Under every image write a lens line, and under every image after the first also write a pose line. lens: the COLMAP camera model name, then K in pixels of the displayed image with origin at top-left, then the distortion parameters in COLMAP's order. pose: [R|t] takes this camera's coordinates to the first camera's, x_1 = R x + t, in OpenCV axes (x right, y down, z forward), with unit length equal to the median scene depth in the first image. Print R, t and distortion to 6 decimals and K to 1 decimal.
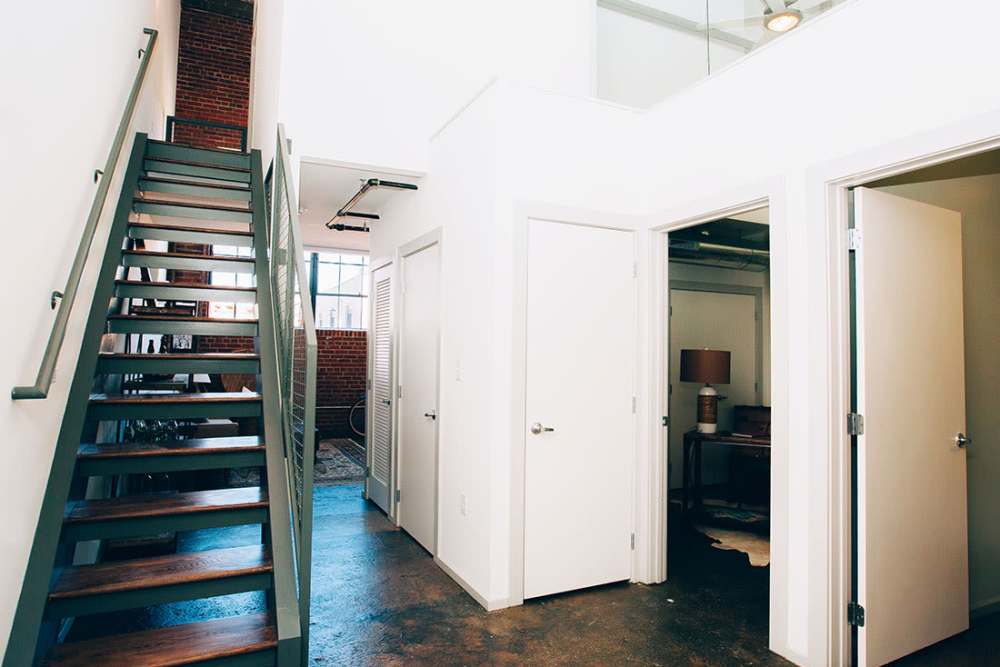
lens RADIAL K [[625.9, 0, 510.7], [0, 625.9, 321.0], [0, 0, 1]] dist [-0.078440, 0.042220]
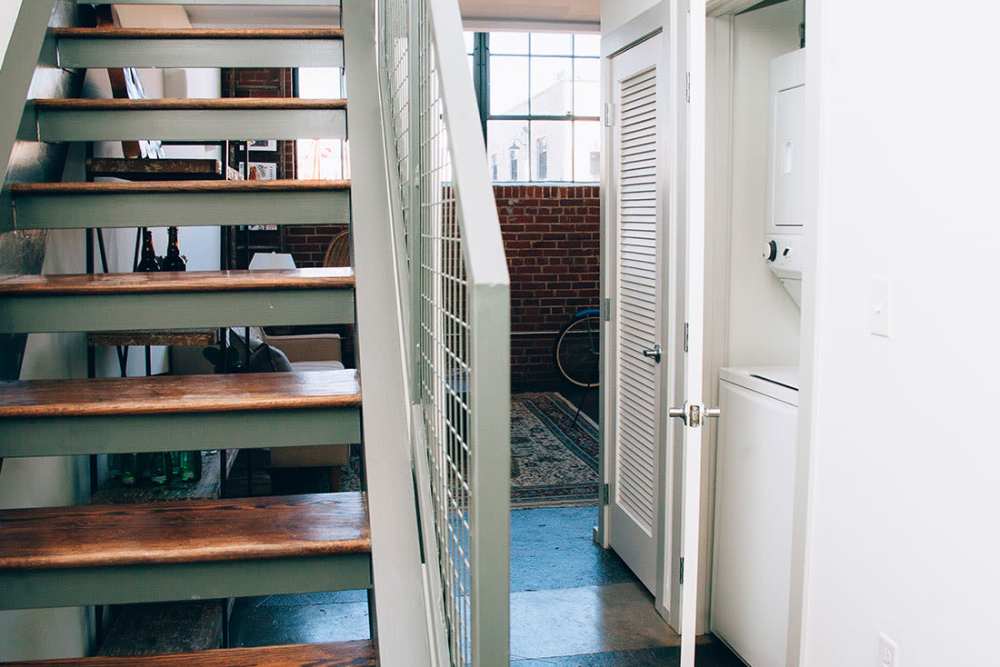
lens RADIAL K [[989.4, 0, 500.0], [0, 989.4, 333.5], [0, 0, 1]] dist [-0.126116, 0.408897]
pose [[0.957852, 0.015852, -0.286823, -0.086938], [0.034416, 0.984952, 0.169368, -0.006144], [0.285192, -0.172101, 0.942893, 0.266999]]
